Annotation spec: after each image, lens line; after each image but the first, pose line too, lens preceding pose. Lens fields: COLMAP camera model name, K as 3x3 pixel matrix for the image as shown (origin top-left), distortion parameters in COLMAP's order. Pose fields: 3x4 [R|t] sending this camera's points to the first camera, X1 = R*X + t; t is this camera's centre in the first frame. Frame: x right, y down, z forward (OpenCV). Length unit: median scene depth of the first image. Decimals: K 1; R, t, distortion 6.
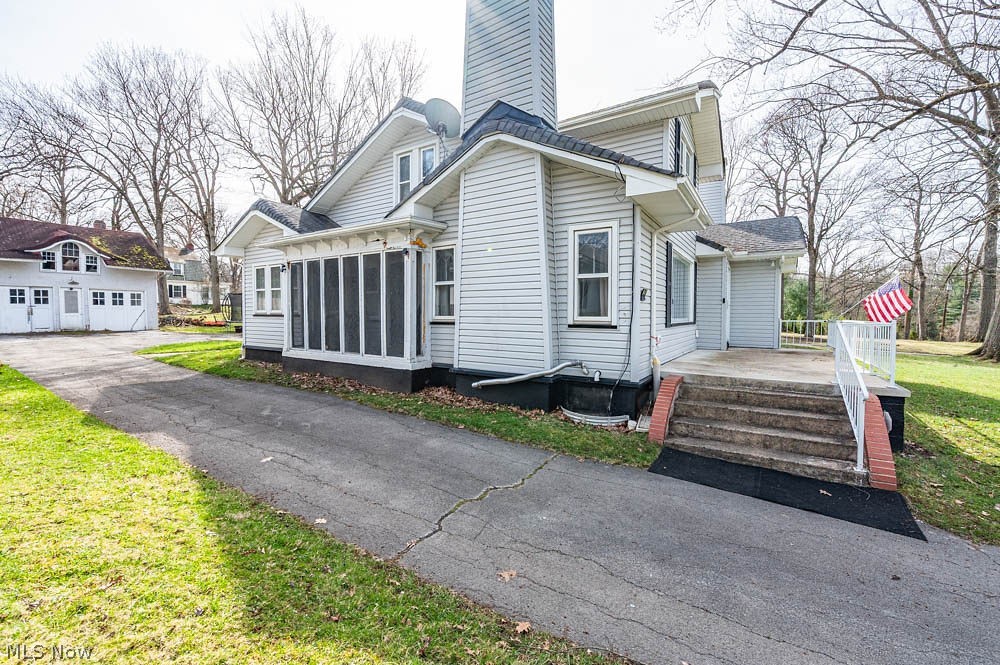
lens RADIAL K [[410.0, 0, 500.0], [0, 410.0, 332.5], [0, 0, 1]] dist [0.001575, 0.000136]
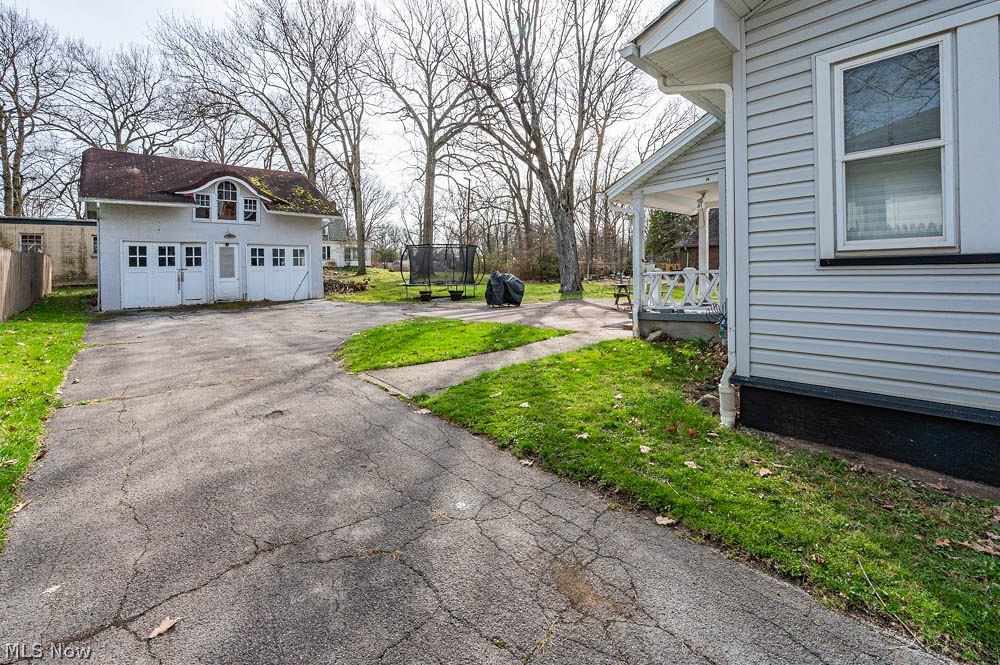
lens RADIAL K [[433.2, 0, 496.9], [0, 433.2, 270.9], [0, 0, 1]] dist [-0.000847, -0.000041]
pose [[0.968480, -0.028197, -0.247488, -0.379274], [0.016568, 0.998664, -0.048946, -0.013590], [0.248538, 0.043303, 0.967654, 0.365881]]
